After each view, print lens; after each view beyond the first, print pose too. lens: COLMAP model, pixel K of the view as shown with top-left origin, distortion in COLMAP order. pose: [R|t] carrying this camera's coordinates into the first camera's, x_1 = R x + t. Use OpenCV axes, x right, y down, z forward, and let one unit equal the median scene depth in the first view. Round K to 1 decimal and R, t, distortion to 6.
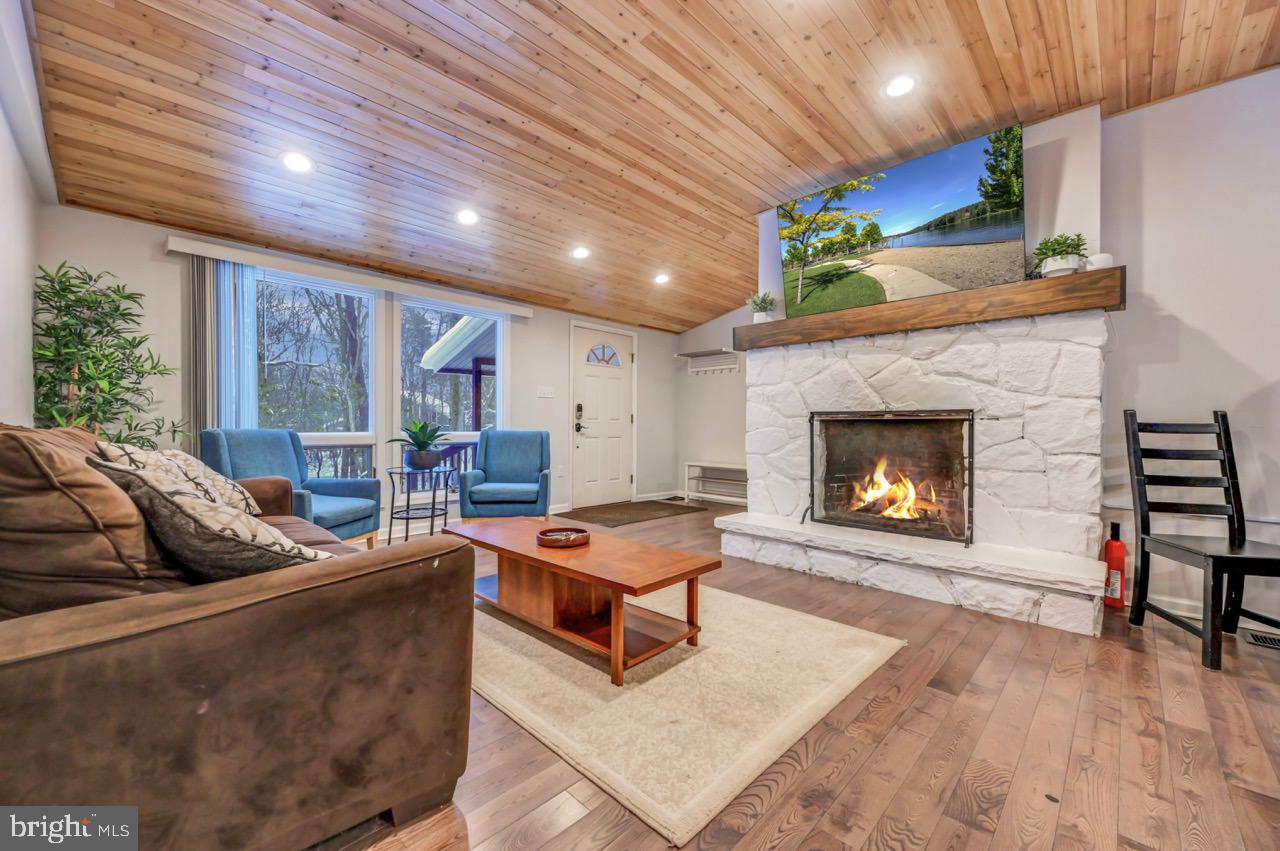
lens RADIAL K [[504.6, 0, 640.2], [0, 504.6, 428.1], [0, 0, 1]] dist [-0.002709, 0.001084]
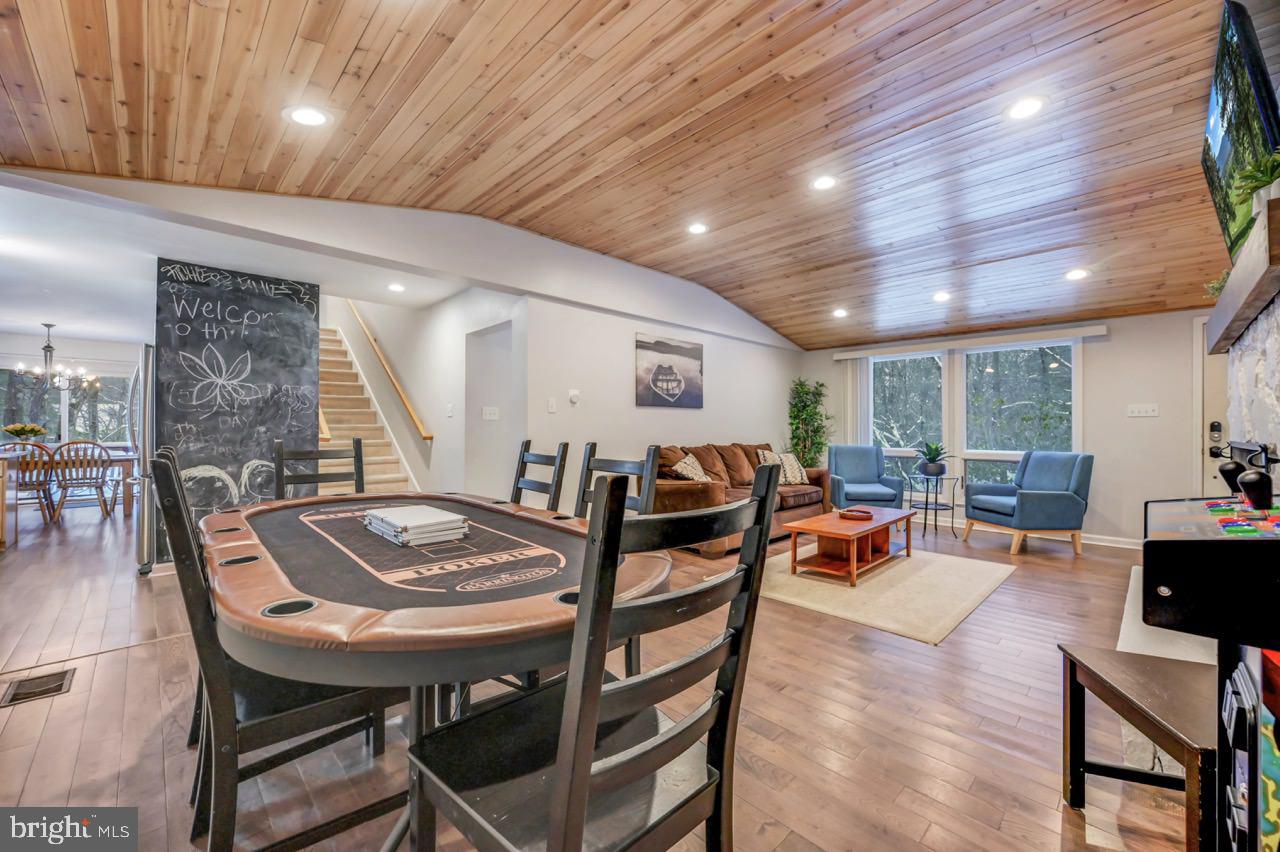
lens RADIAL K [[504.6, 0, 640.1], [0, 504.6, 429.2], [0, 0, 1]] dist [-0.002709, 0.001084]
pose [[-0.022450, -0.006304, -0.999728, 1.270003], [-0.008354, 0.999946, -0.006118, -0.046068], [0.999713, 0.008214, -0.022501, 0.245517]]
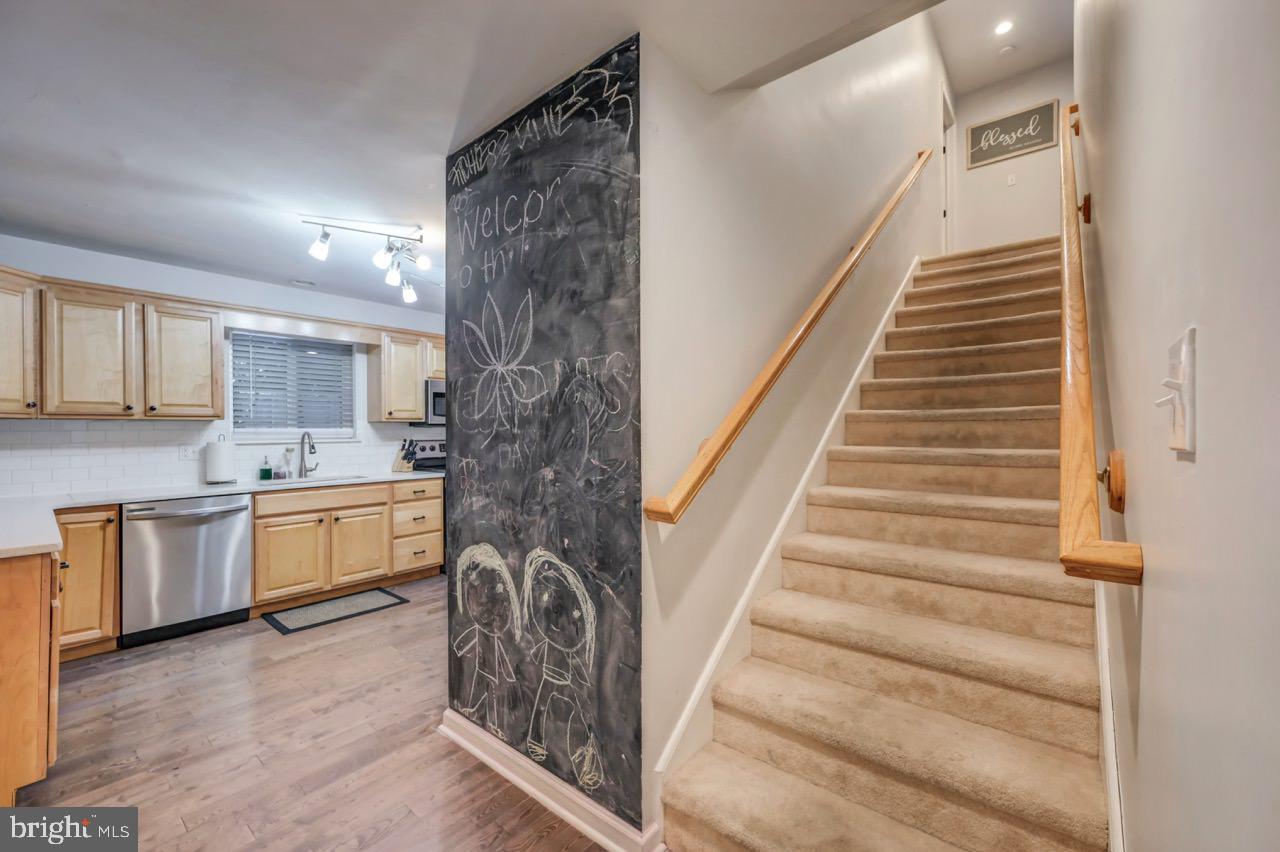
lens RADIAL K [[504.6, 0, 638.8], [0, 504.6, 427.7], [0, 0, 1]] dist [-0.002709, 0.001084]
pose [[-0.996941, -0.001746, -0.078134, -0.210393], [-0.001903, 0.999996, 0.001932, -0.101105], [0.078131, 0.002075, -0.996941, -0.280647]]
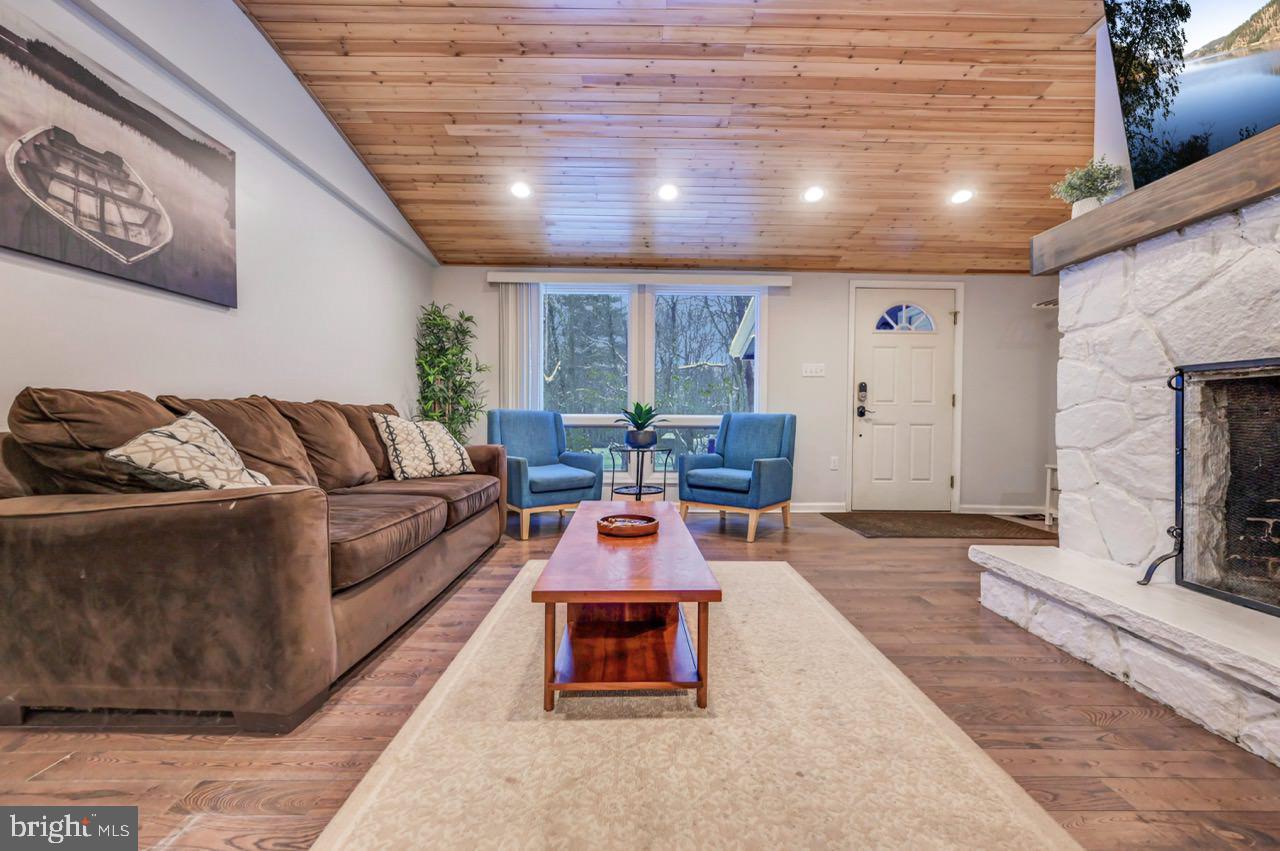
lens RADIAL K [[504.6, 0, 643.9], [0, 504.6, 424.4], [0, 0, 1]] dist [-0.002709, 0.001084]
pose [[0.708604, 0.009503, -0.705543, 0.383394], [-0.006276, 0.999955, 0.007165, 0.029992], [0.705579, -0.000649, 0.708631, 0.328247]]
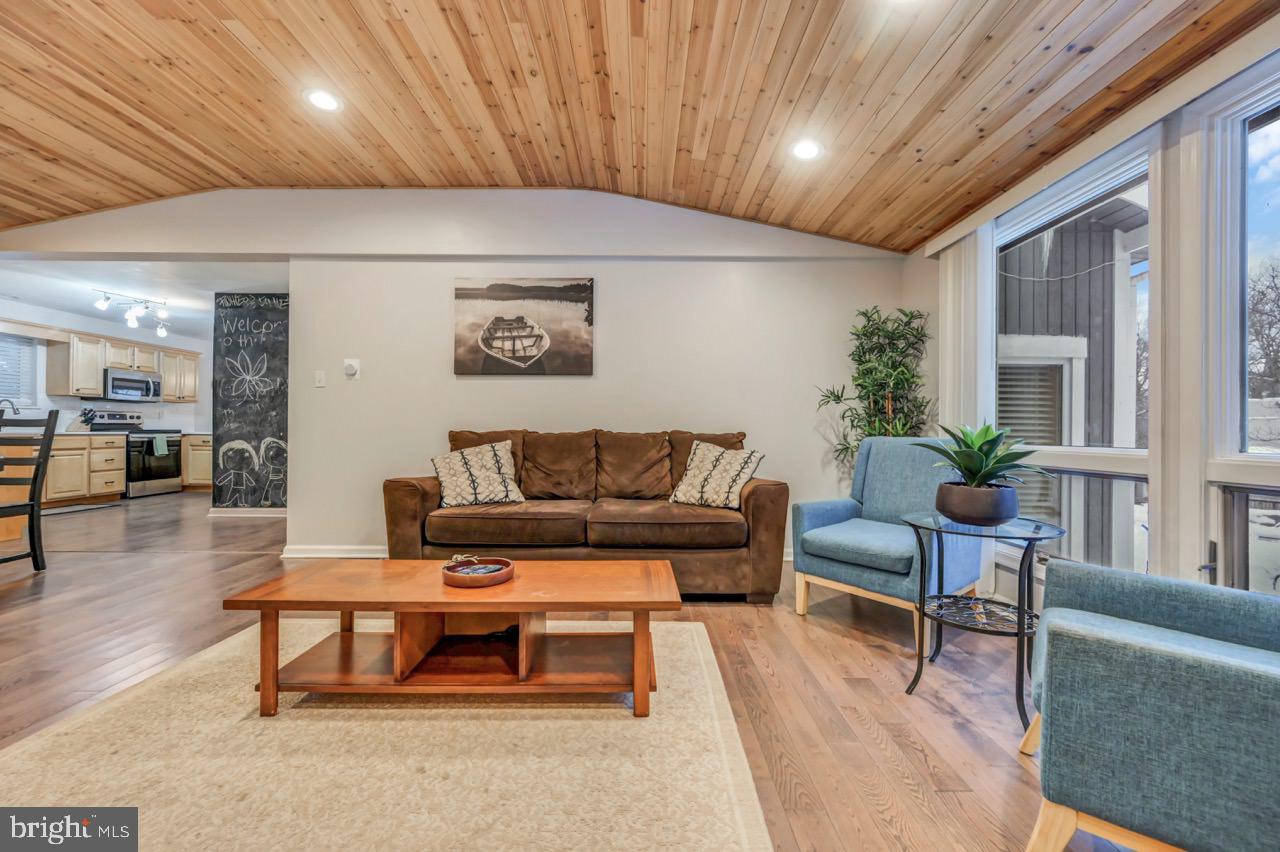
lens RADIAL K [[504.6, 0, 640.1], [0, 504.6, 428.1], [0, 0, 1]] dist [-0.002709, 0.001084]
pose [[-0.717215, -0.016292, -0.696661, 0.170405], [-0.016066, 0.999848, -0.006842, -0.001684], [0.696667, 0.006285, -0.717367, 1.389013]]
